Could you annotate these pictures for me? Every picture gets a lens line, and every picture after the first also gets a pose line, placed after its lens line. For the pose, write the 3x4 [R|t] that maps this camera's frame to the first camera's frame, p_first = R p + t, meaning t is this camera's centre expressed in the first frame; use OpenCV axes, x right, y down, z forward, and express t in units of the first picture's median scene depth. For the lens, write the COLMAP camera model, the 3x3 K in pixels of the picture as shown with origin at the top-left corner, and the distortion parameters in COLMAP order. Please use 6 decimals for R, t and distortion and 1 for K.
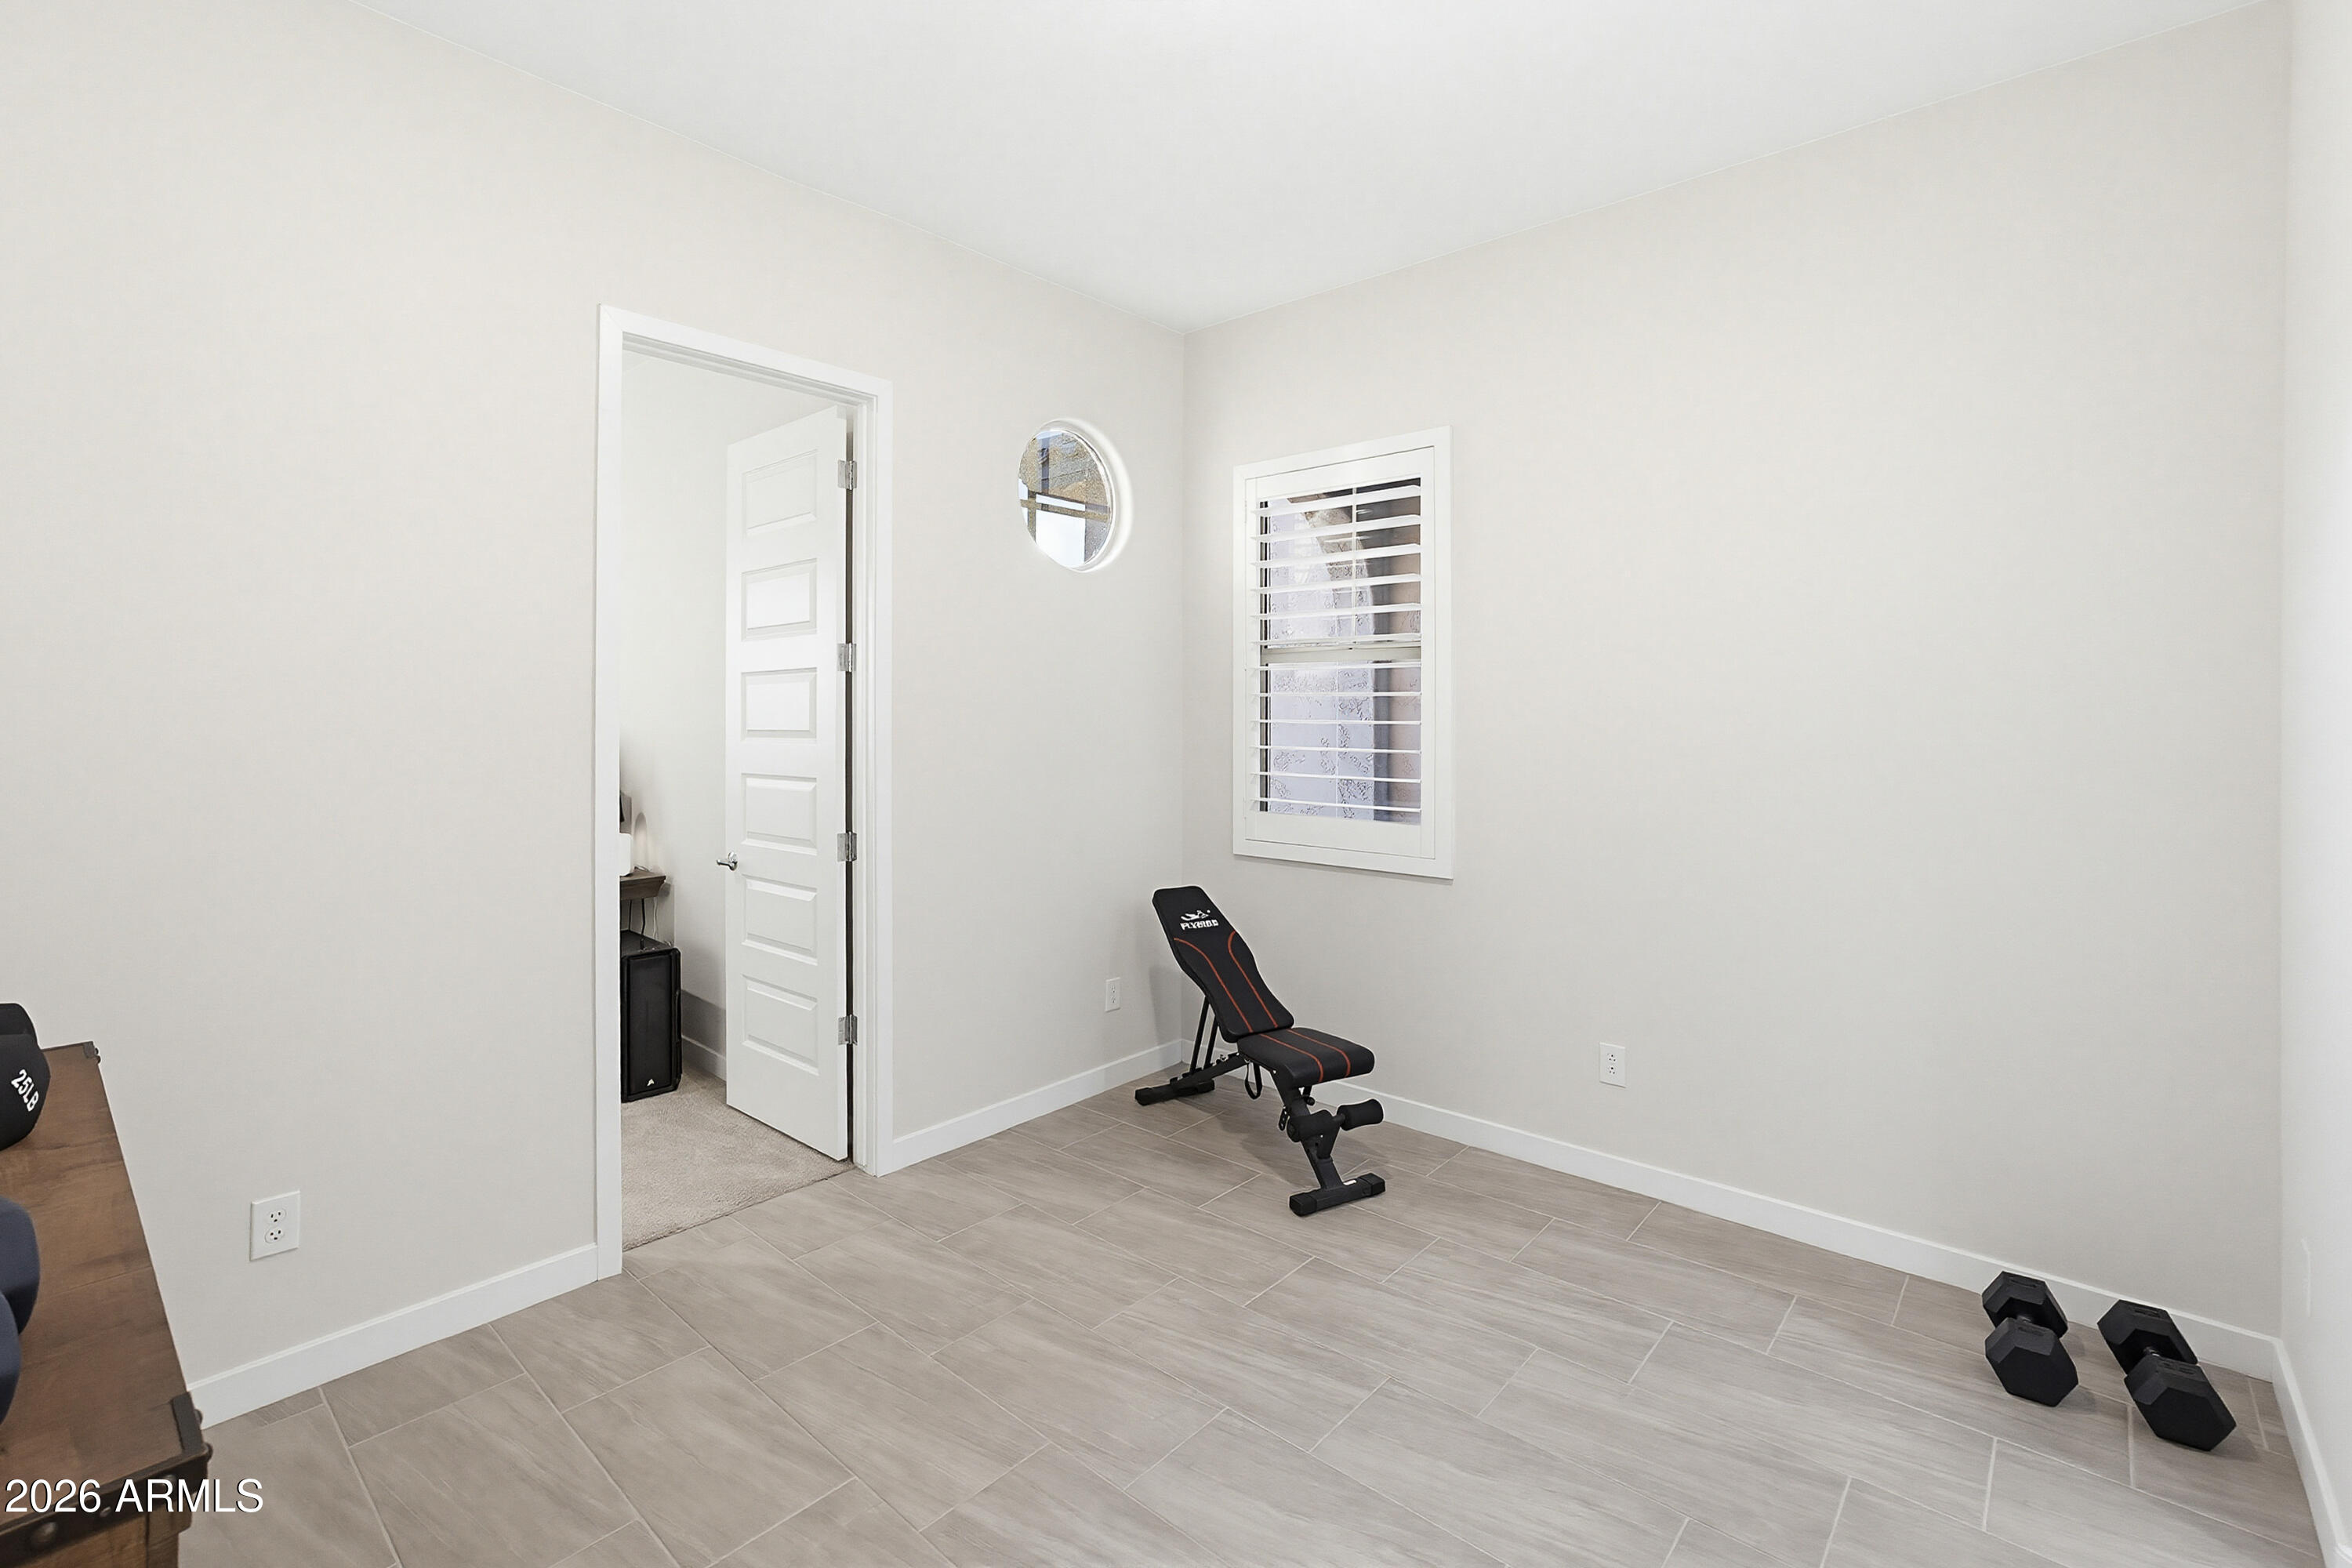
lens RADIAL K [[1050.2, 0, 1170.0], [0, 1050.2, 717.3], [0, 0, 1]] dist [-0.000537, 0.000355]
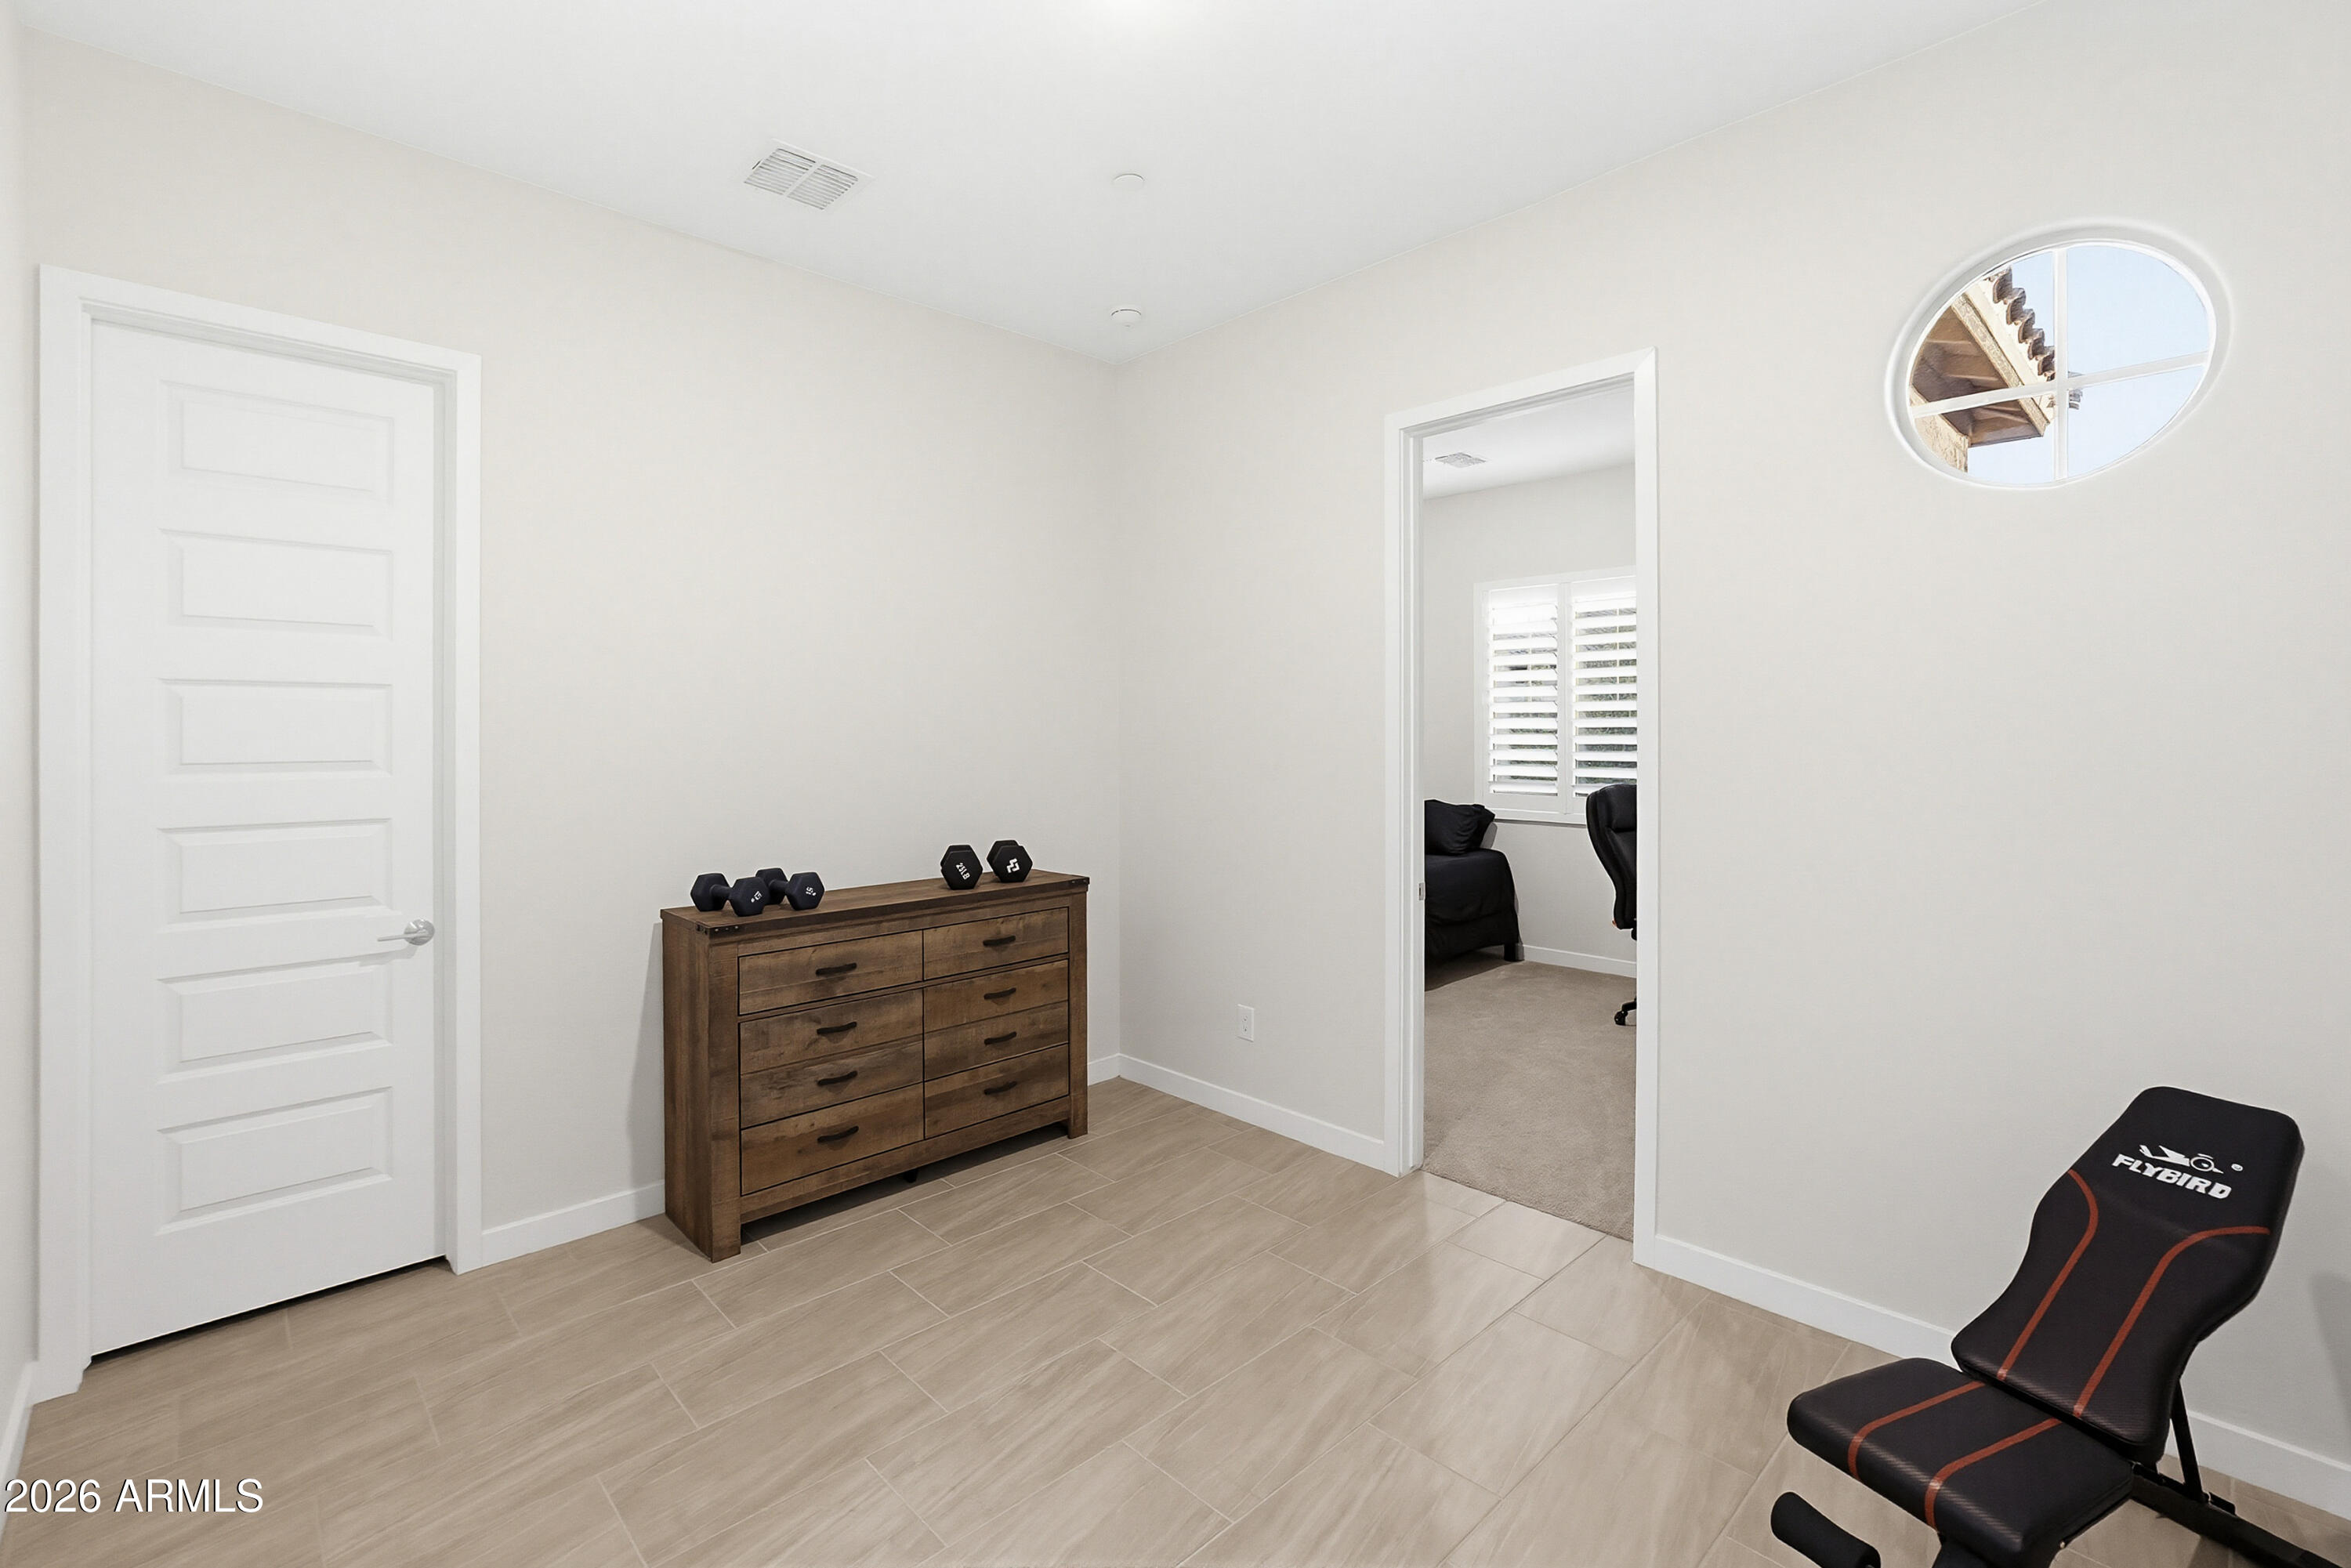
lens RADIAL K [[1049.7, 0, 1169.5], [0, 1049.7, 717.3], [0, 0, 1]] dist [-0.000537, 0.000355]
pose [[-0.077001, -0.017994, -0.996869, 0.951189], [-0.008665, 0.999811, -0.017378, 0.000465], [0.996993, 0.007299, -0.077142, 1.018233]]
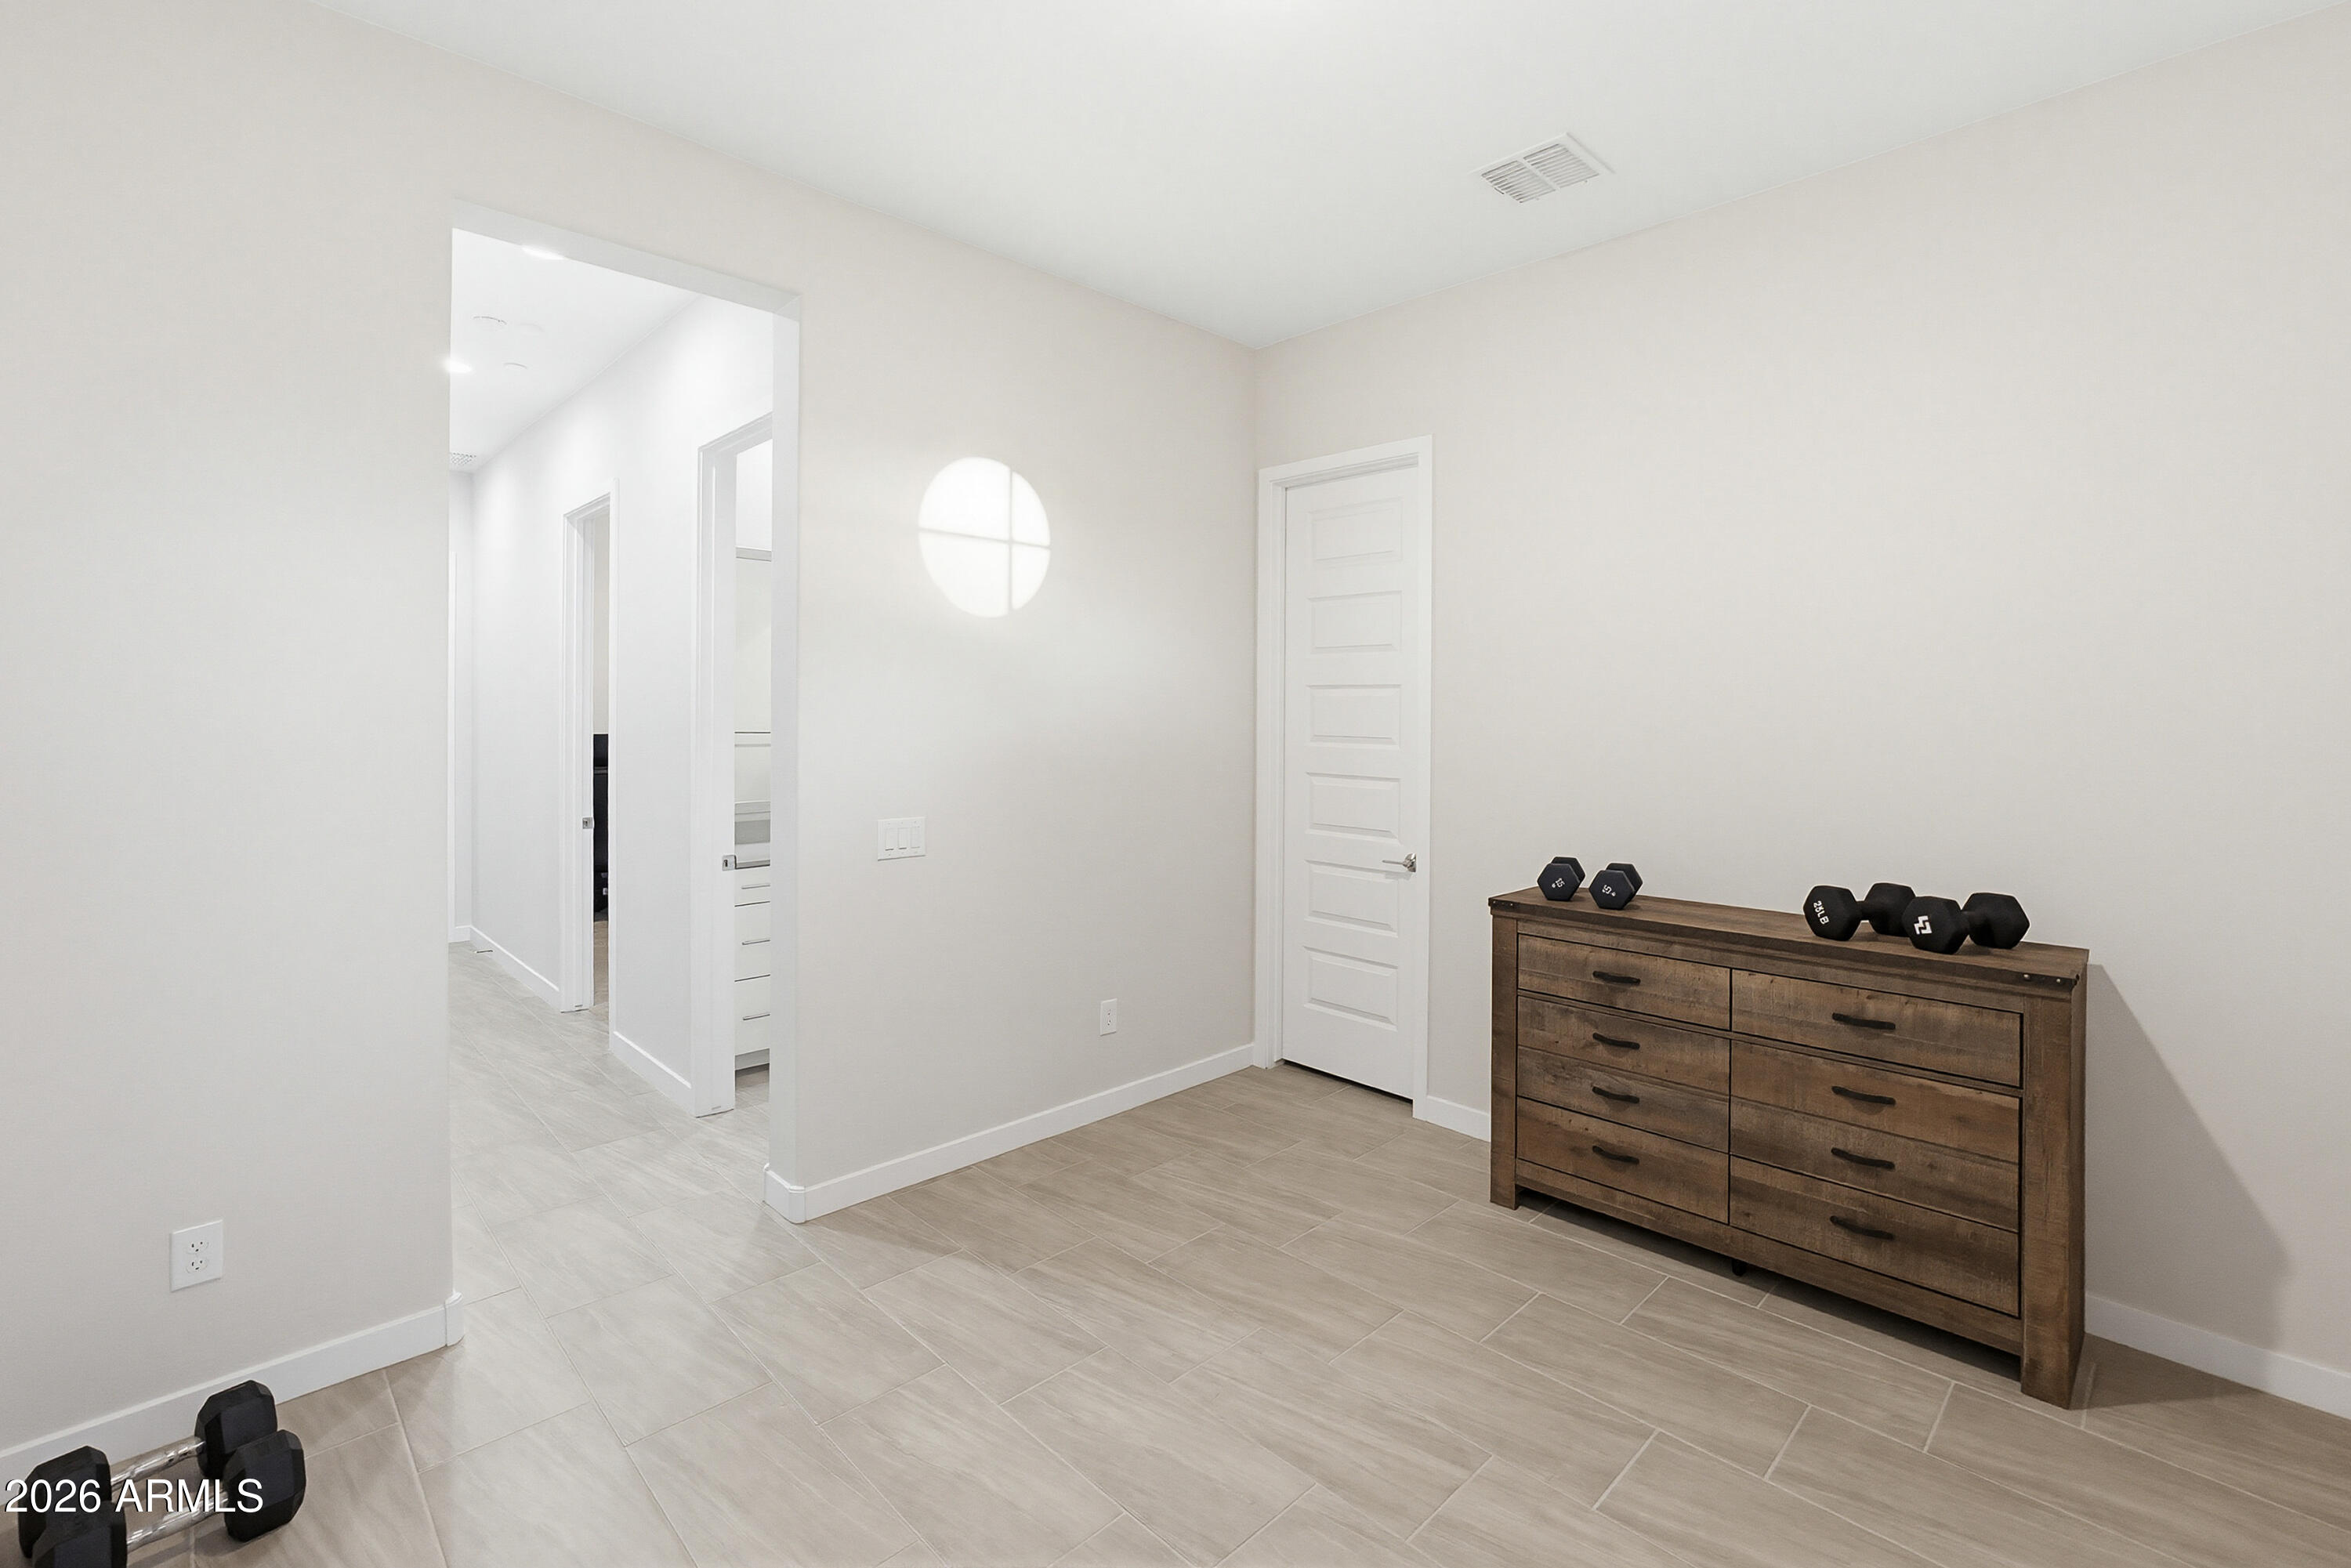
lens RADIAL K [[1089.8, 0, 1187.1], [0, 1089.8, 698.2], [0, 0, 1]] dist [0.000335, 0.000456]
pose [[-0.998046, -0.004879, 0.062300, 0.018018], [-0.004600, 0.999979, 0.004626, -0.036935], [-0.062321, 0.004331, -0.998047, 1.870374]]
